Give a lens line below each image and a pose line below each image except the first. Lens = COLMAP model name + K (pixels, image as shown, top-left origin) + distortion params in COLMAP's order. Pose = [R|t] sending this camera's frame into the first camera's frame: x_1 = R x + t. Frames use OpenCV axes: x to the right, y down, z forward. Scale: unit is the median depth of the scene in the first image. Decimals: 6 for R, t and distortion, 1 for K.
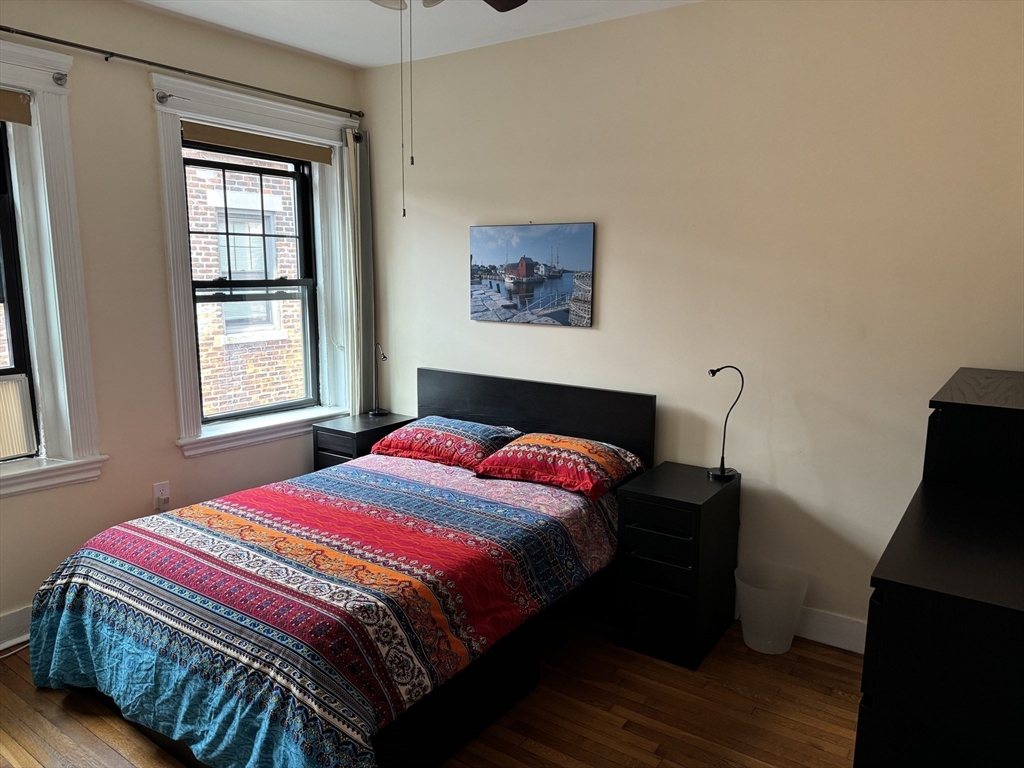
lens RADIAL K [[708.3, 0, 512.0], [0, 708.3, 384.0], [0, 0, 1]] dist [0.005342, -0.006352]
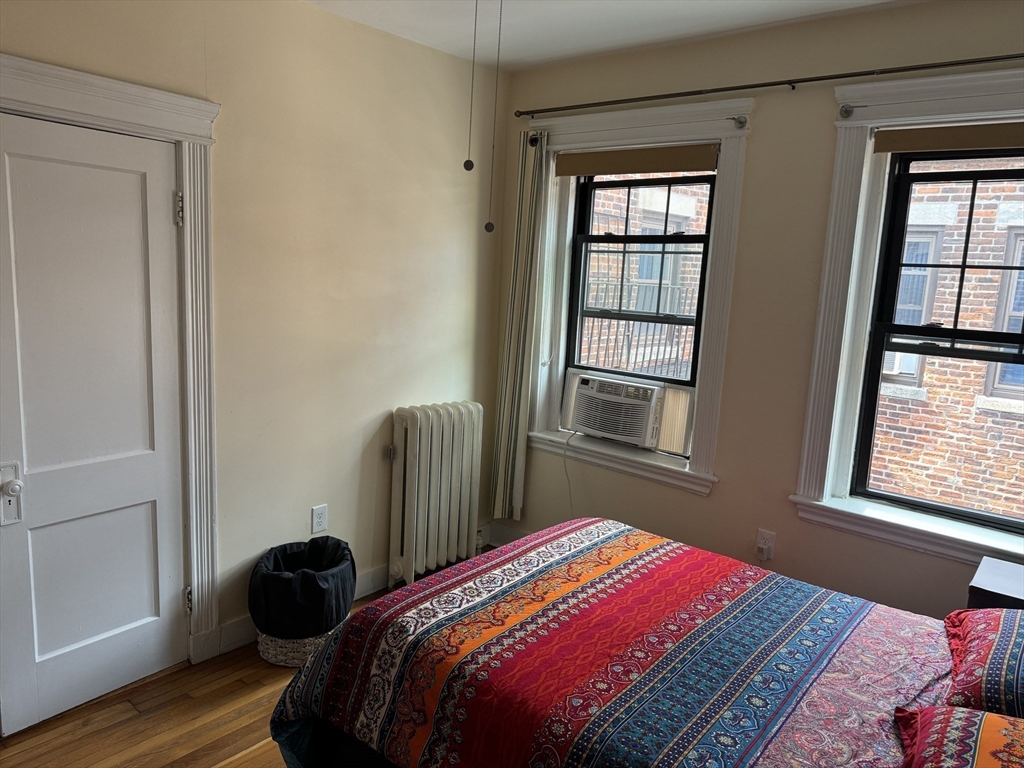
lens RADIAL K [[708.3, 0, 512.0], [0, 708.3, 384.0], [0, 0, 1]] dist [0.005342, -0.006352]
pose [[-0.064755, 0.141499, -0.987818, 0.504588], [-0.220929, 0.963298, 0.152469, -0.137627], [0.973138, 0.228111, -0.031118, 0.793914]]
